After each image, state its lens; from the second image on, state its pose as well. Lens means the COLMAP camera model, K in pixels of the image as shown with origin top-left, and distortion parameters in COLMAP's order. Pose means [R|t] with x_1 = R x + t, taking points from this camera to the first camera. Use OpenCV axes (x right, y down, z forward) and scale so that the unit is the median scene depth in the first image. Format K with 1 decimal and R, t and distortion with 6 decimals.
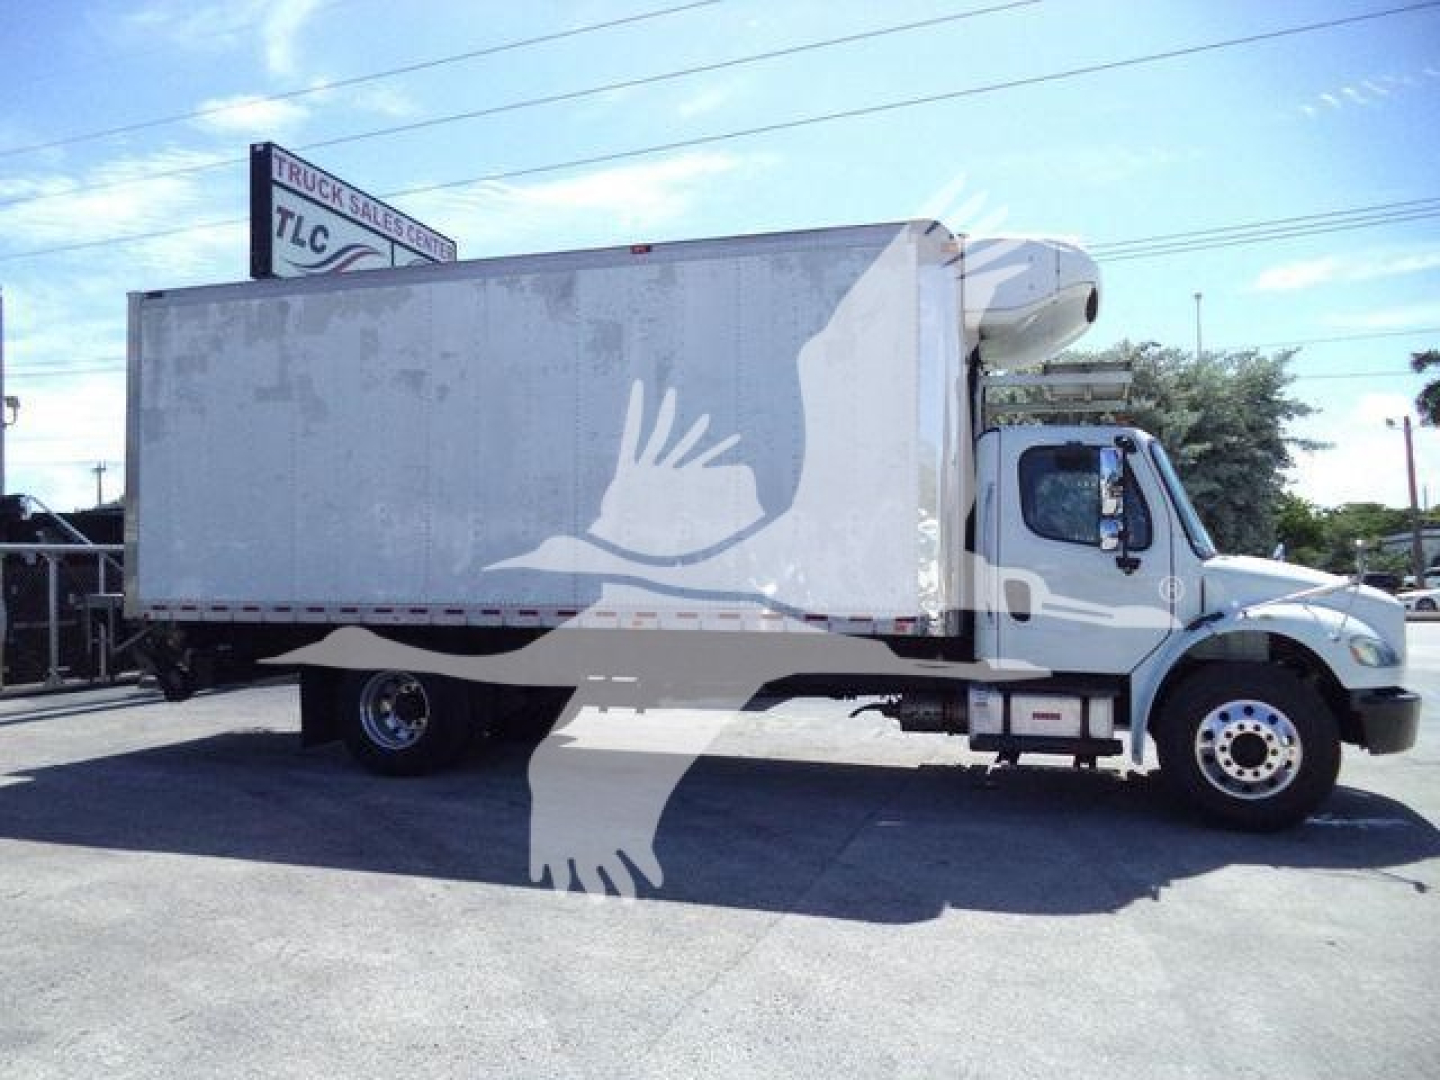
lens RADIAL K [[1169.9, 0, 749.3], [0, 1169.9, 529.6], [0, 0, 1]] dist [-0.018826, -0.014534]
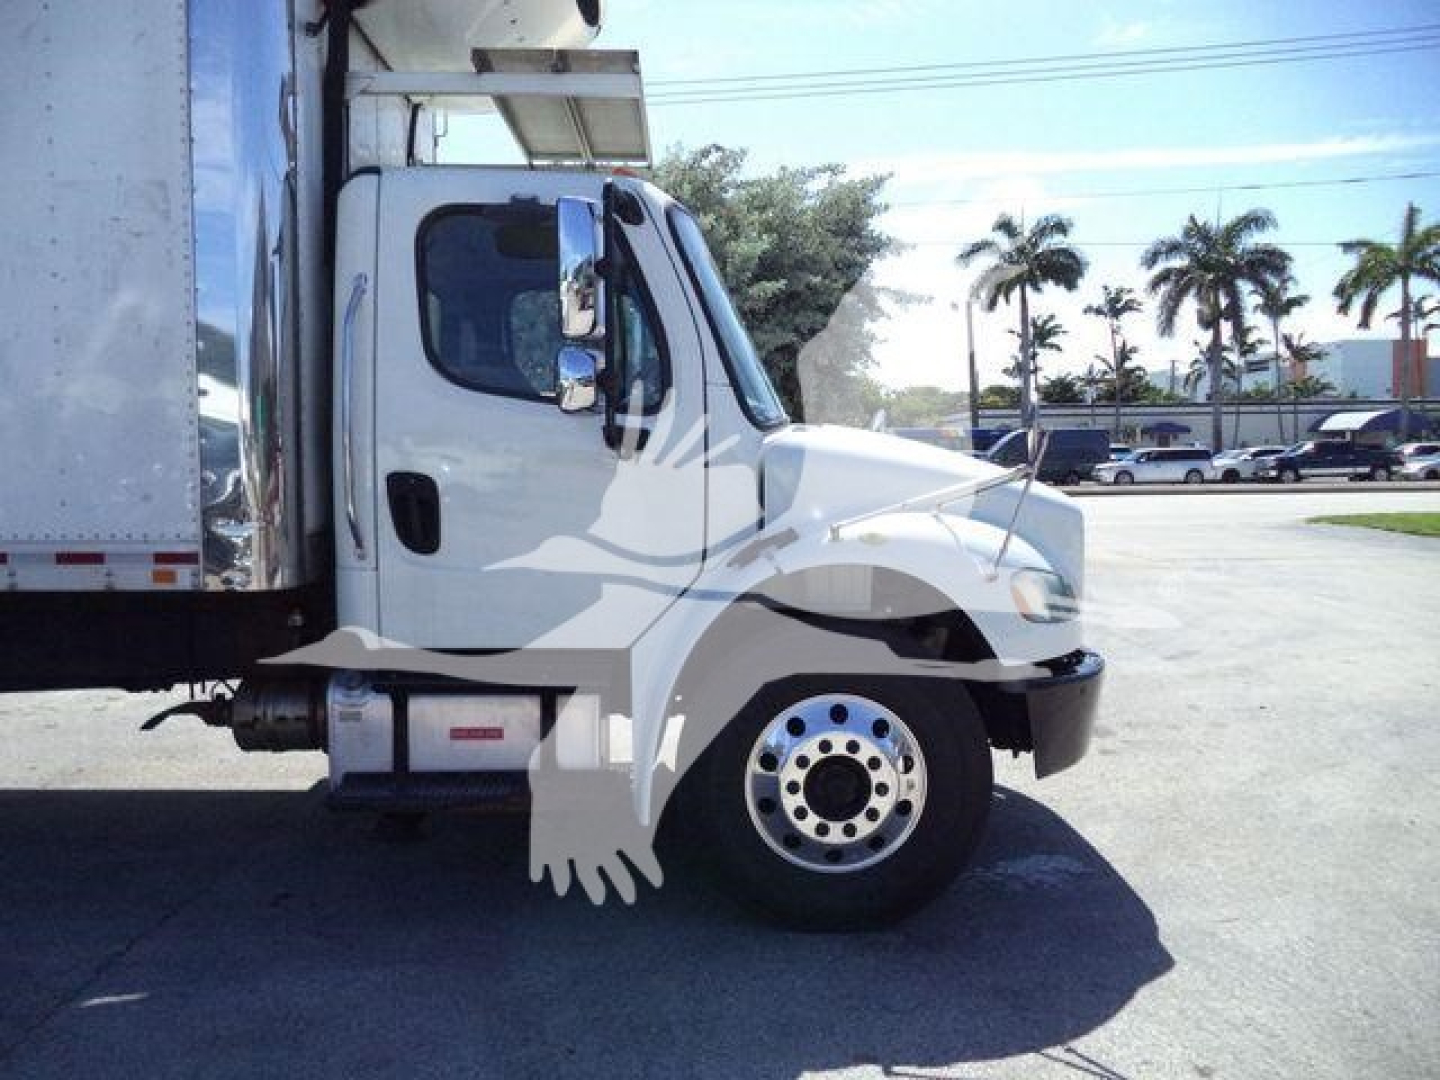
lens RADIAL K [[1169.9, 0, 733.5], [0, 1169.9, 550.9], [0, 0, 1]] dist [-0.018826, -0.014534]
pose [[0.947287, -0.033160, 0.318666, 0.197598], [-0.005687, 0.992733, 0.120205, 0.015532], [-0.320336, -0.115681, 0.940214, 0.478122]]
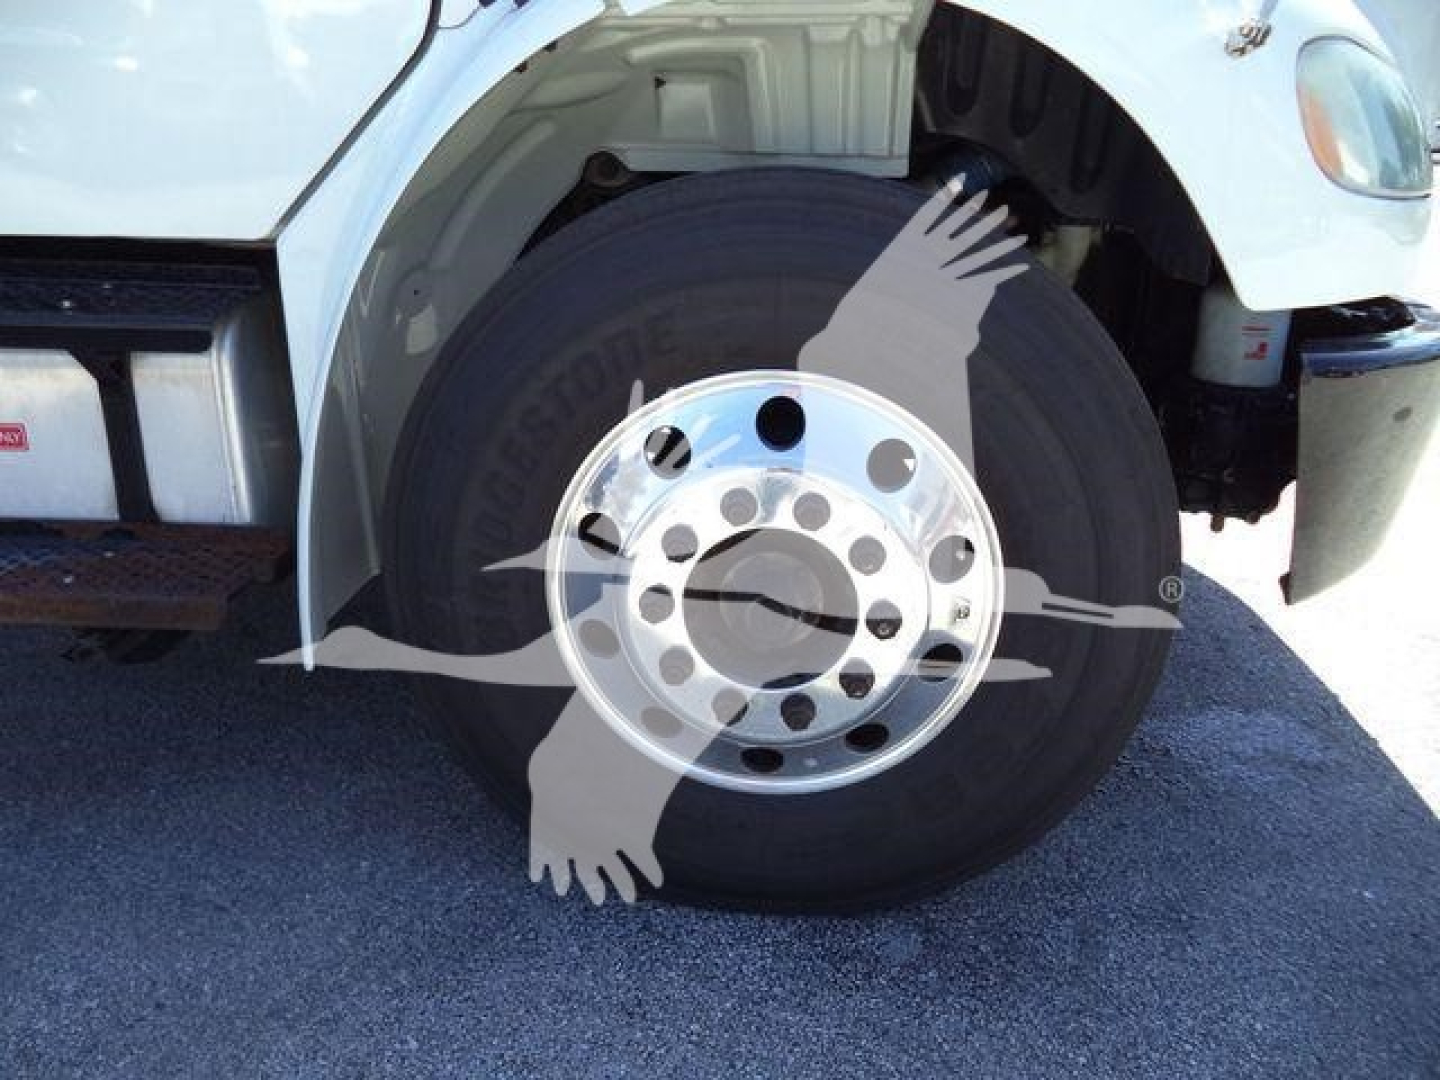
lens RADIAL K [[1169.9, 0, 729.3], [0, 1169.9, 530.4], [0, 0, 1]] dist [-0.018826, -0.014534]
pose [[0.974715, -0.064041, 0.214080, 0.345851], [-0.018770, 0.931199, 0.364028, 0.091399], [-0.222664, -0.358842, 0.906451, 0.747102]]
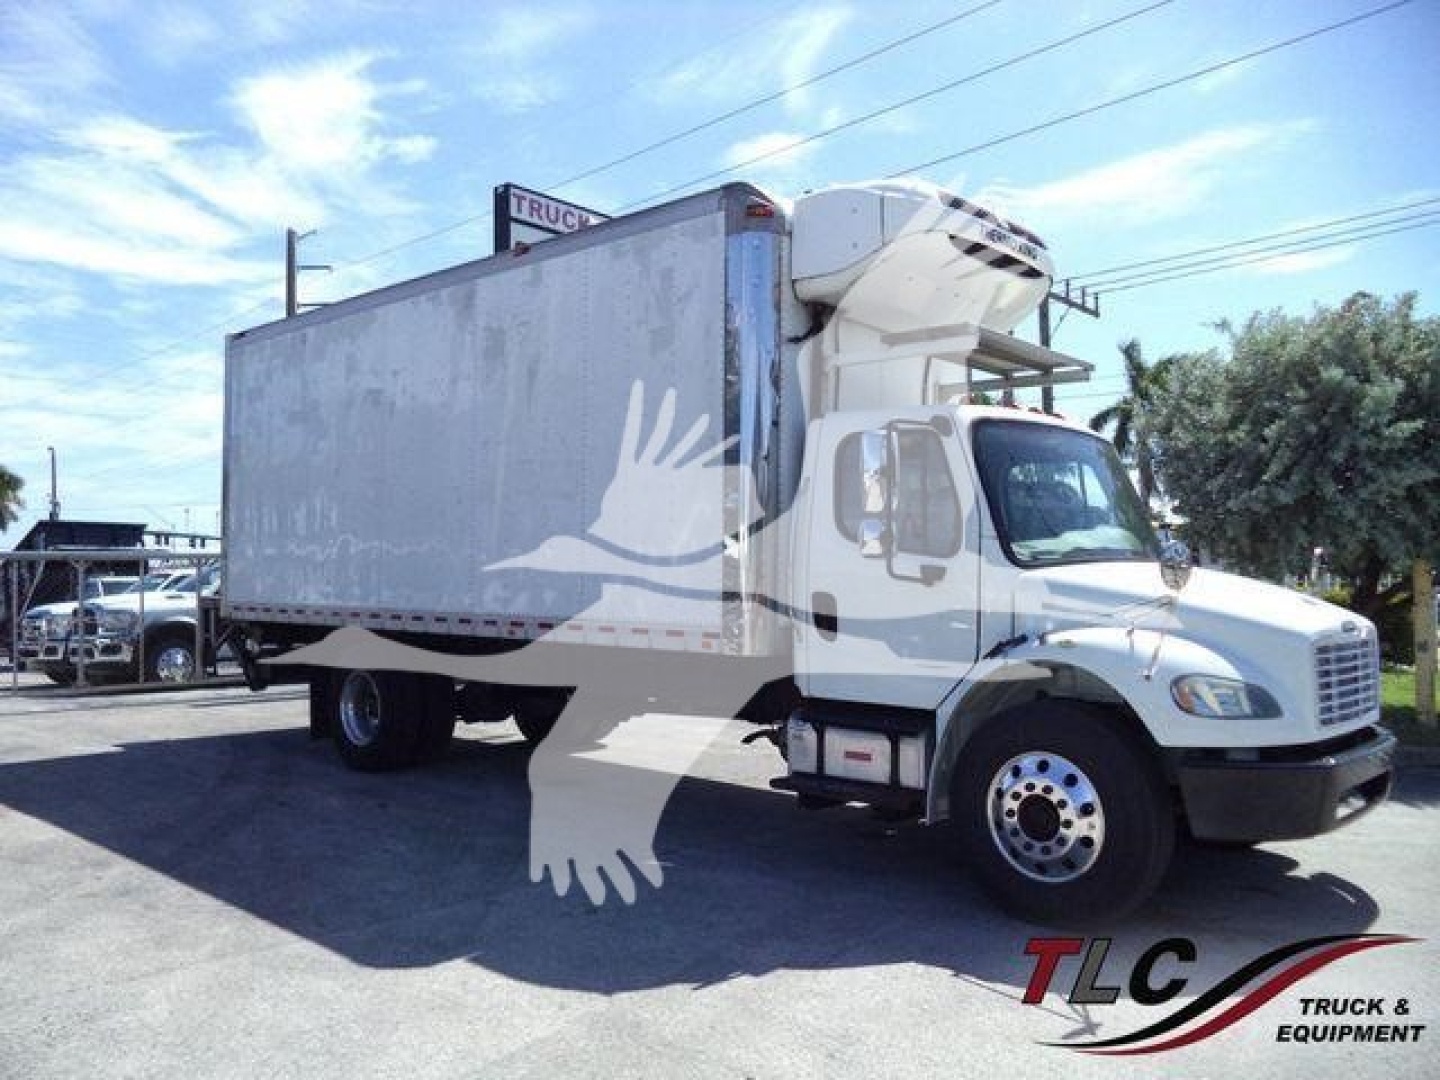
lens RADIAL K [[1169.9, 0, 762.3], [0, 1169.9, 572.3], [0, 0, 1]] dist [-0.018826, -0.014534]
pose [[0.910004, 0.003414, -0.414584, 0.532225], [0.007869, 0.999644, 0.025504, 0.006706], [0.414524, -0.026471, 0.909653, 0.212396]]
